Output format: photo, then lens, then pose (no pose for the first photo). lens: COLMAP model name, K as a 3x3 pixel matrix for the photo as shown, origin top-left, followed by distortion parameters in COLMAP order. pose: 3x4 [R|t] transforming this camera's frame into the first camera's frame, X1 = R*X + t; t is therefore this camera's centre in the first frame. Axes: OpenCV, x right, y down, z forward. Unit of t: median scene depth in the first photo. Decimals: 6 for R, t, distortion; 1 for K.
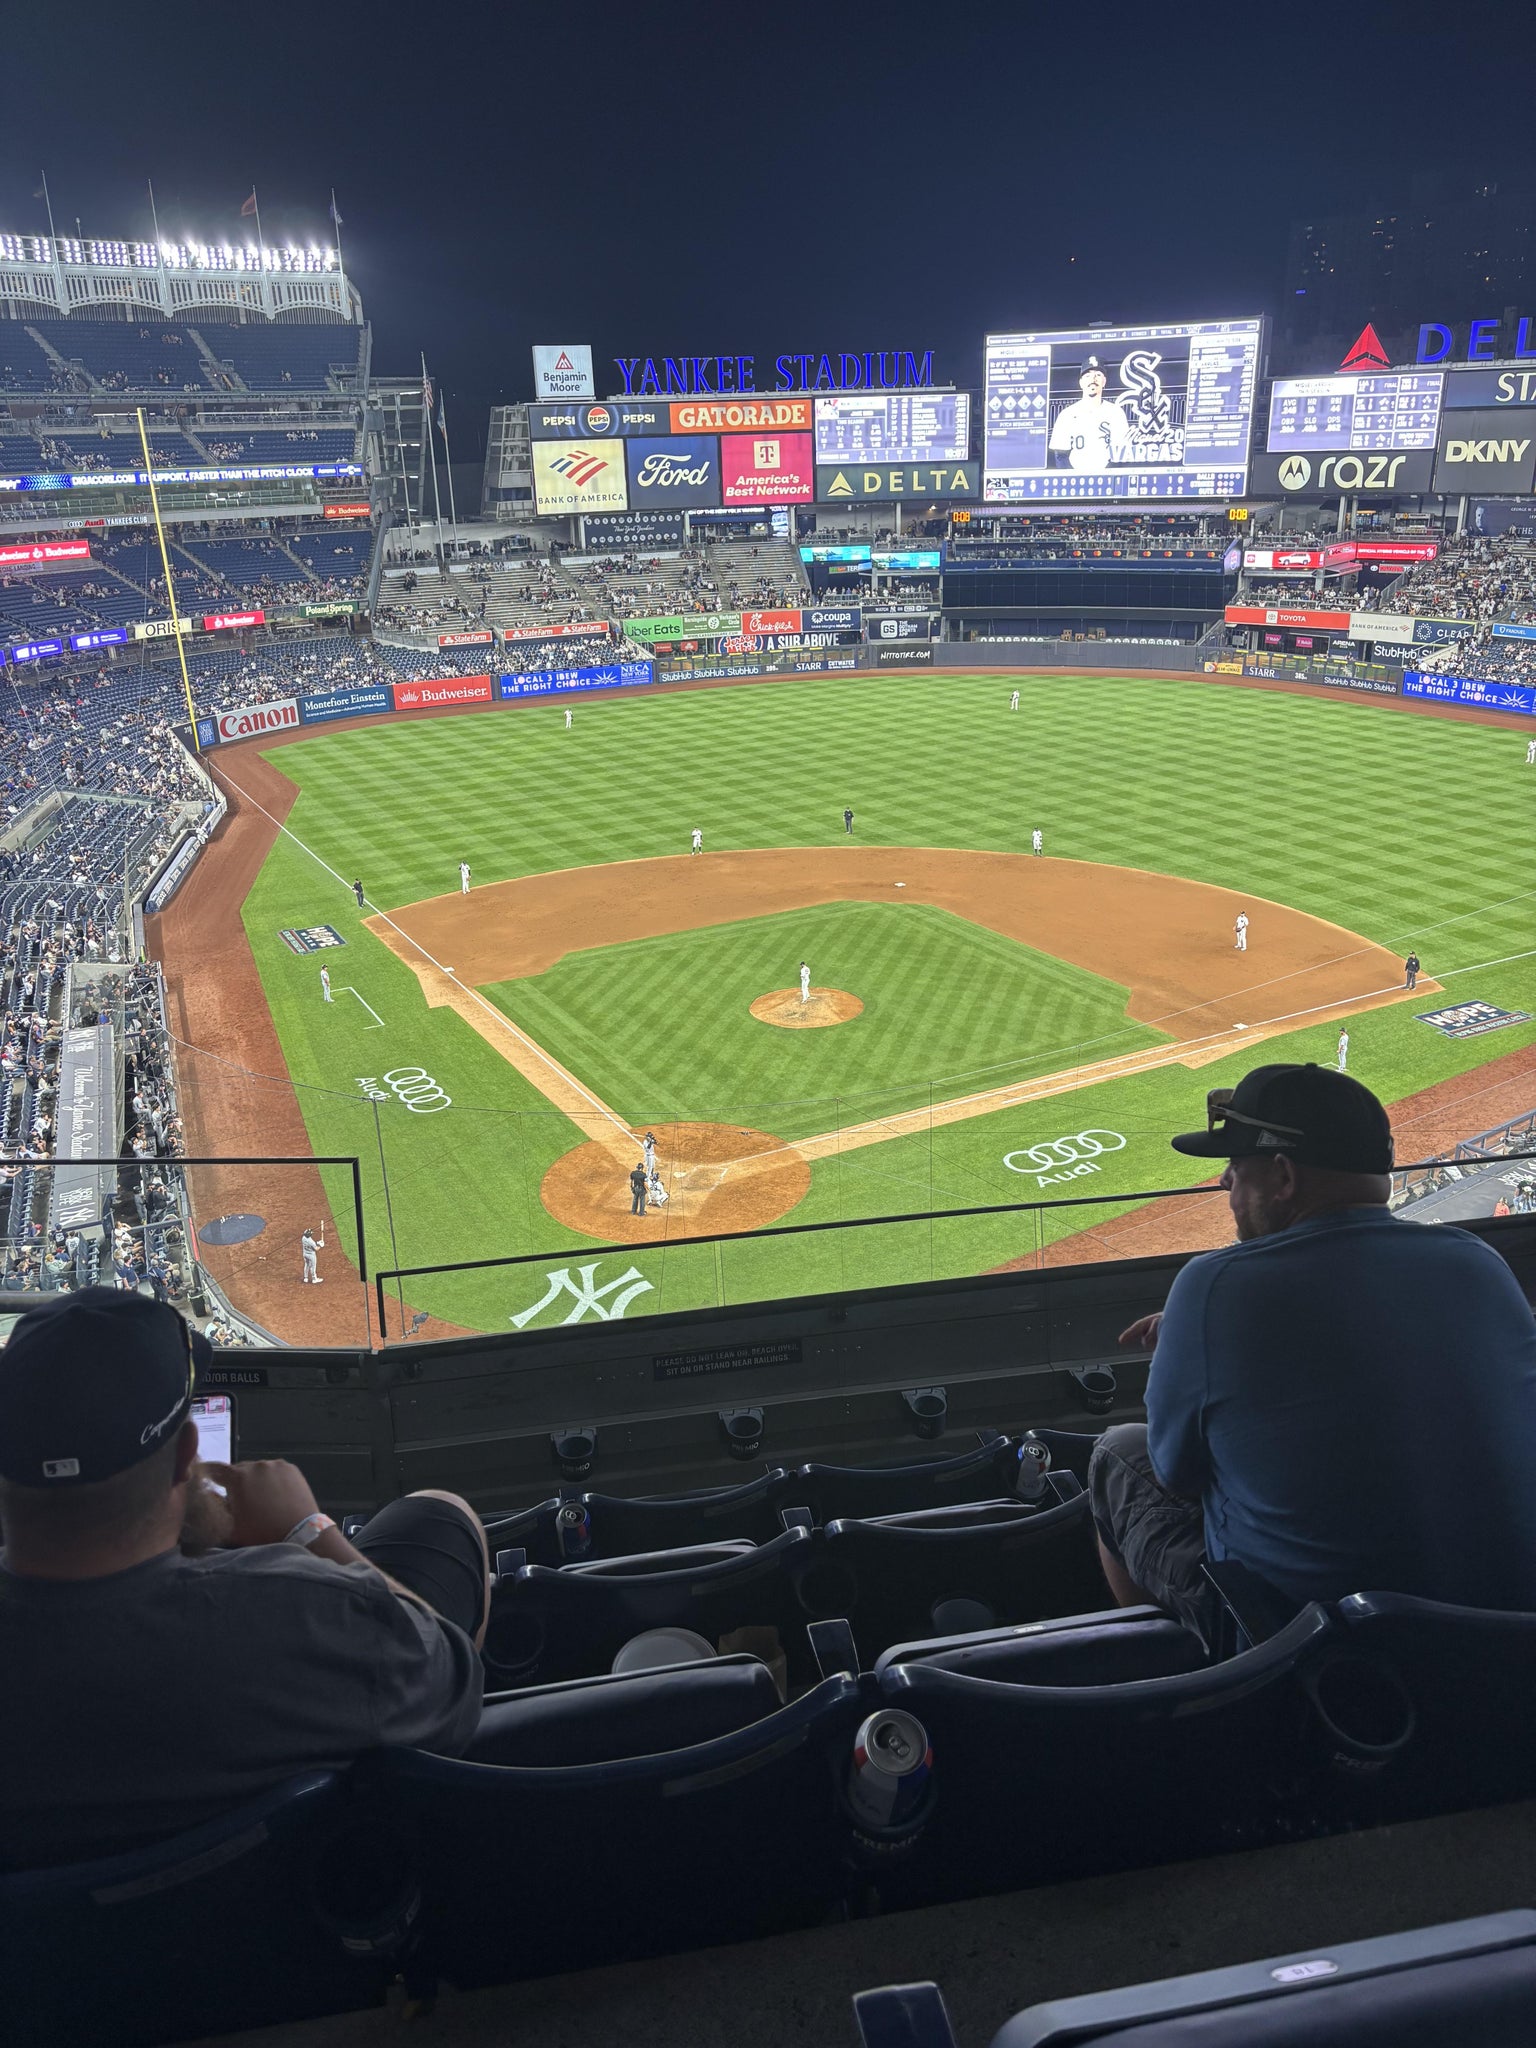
lens RADIAL K [[1585.2, 0, 773.6], [0, 1585.2, 1020.2], [0, 0, 1]] dist [0.045910, -0.003620]
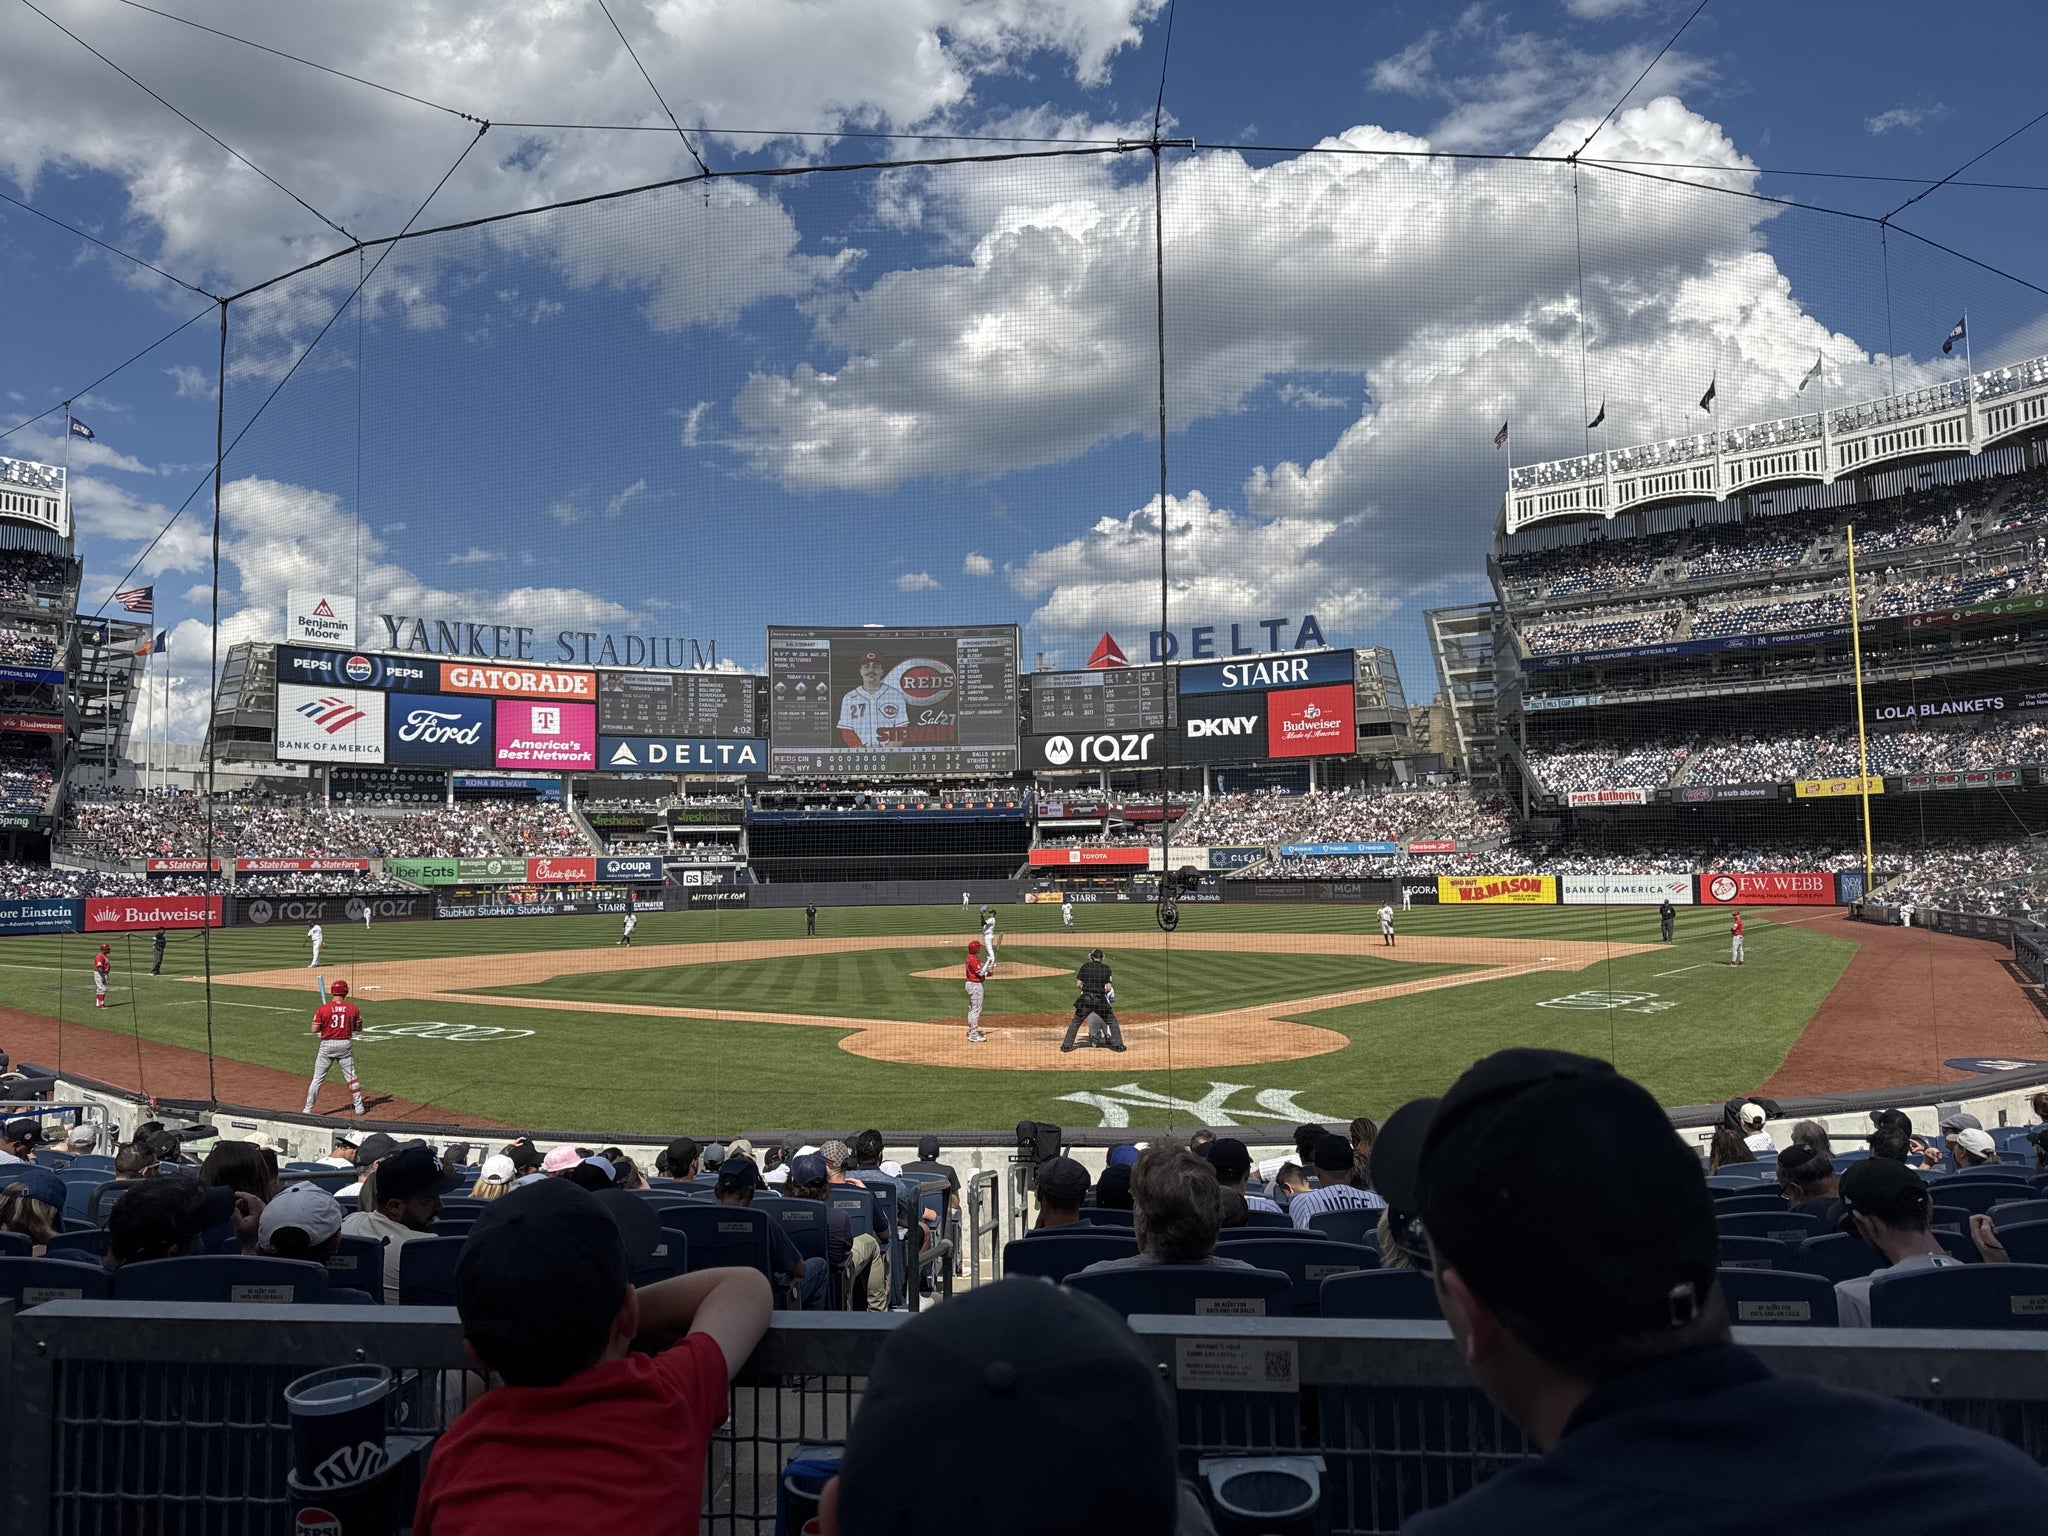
lens RADIAL K [[1434.5, 0, 1012.1], [0, 1434.5, 770.7], [0, 0, 1]] dist [0.197791, -0.441626]
pose [[0.920833, 0.042171, 0.387669, -0.088093], [0.128871, 0.905370, -0.404595, 0.068447], [-0.368046, 0.422524, 0.828260, 0.185348]]
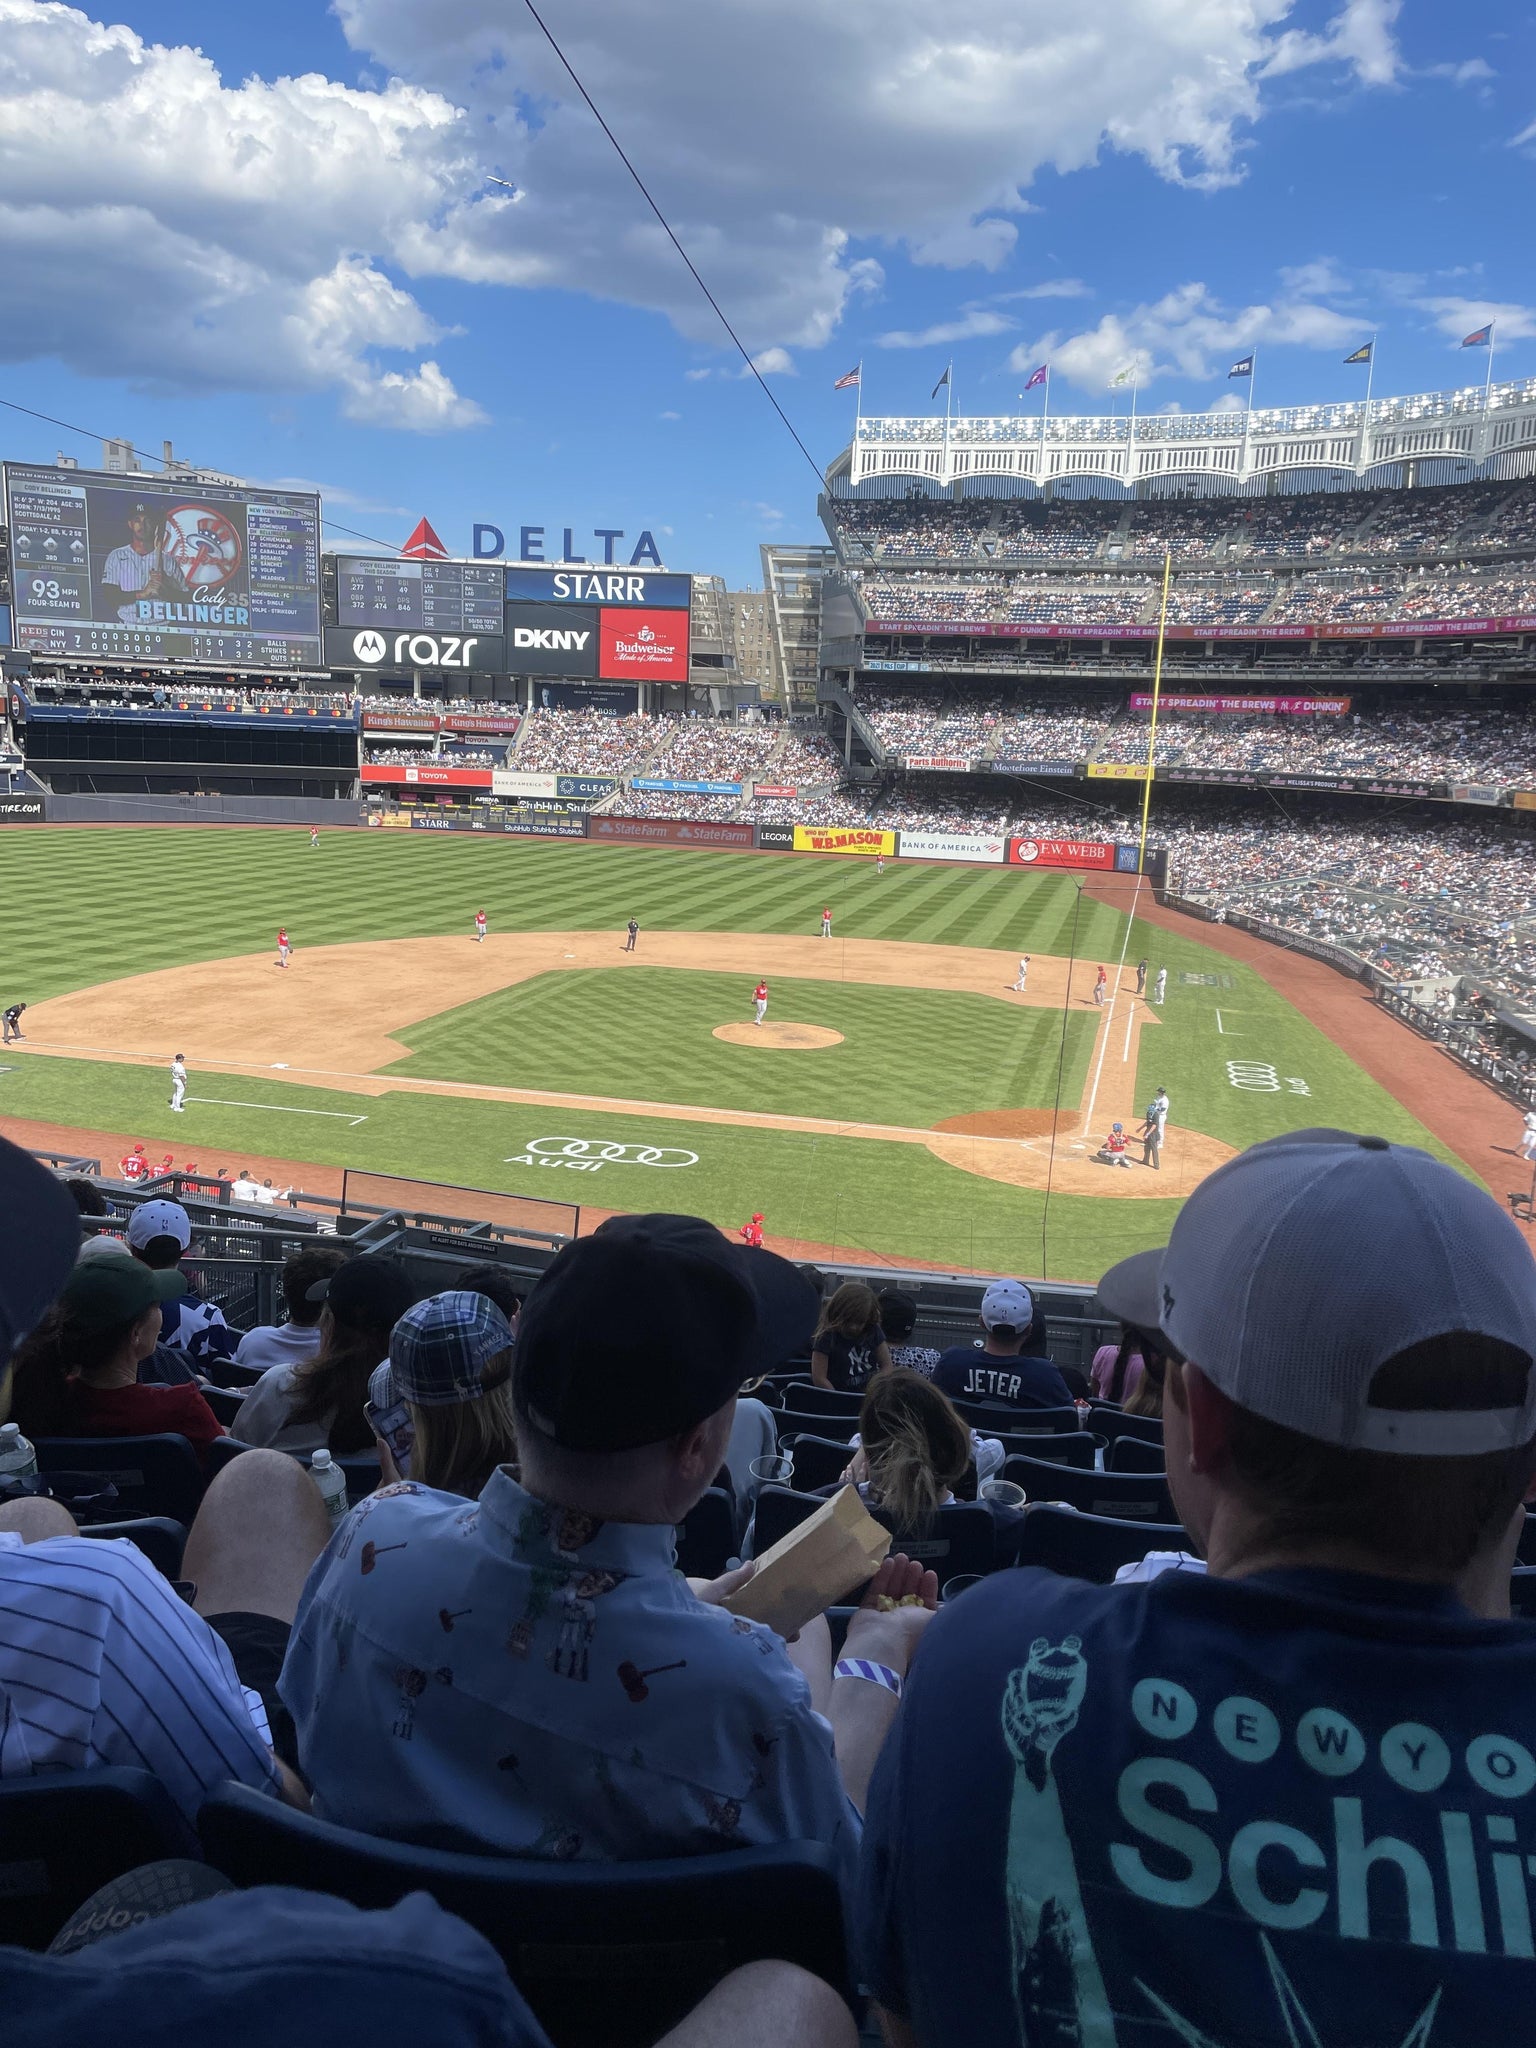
lens RADIAL K [[1561.1, 0, 795.3], [0, 1561.1, 1013.3], [0, 0, 1]] dist [0.121701, -0.170232]
pose [[0.671425, -0.082395, 0.736478, -0.245981], [0.206795, 0.975155, -0.079431, 0.021405], [-0.711635, 0.205632, 0.671782, 0.172298]]
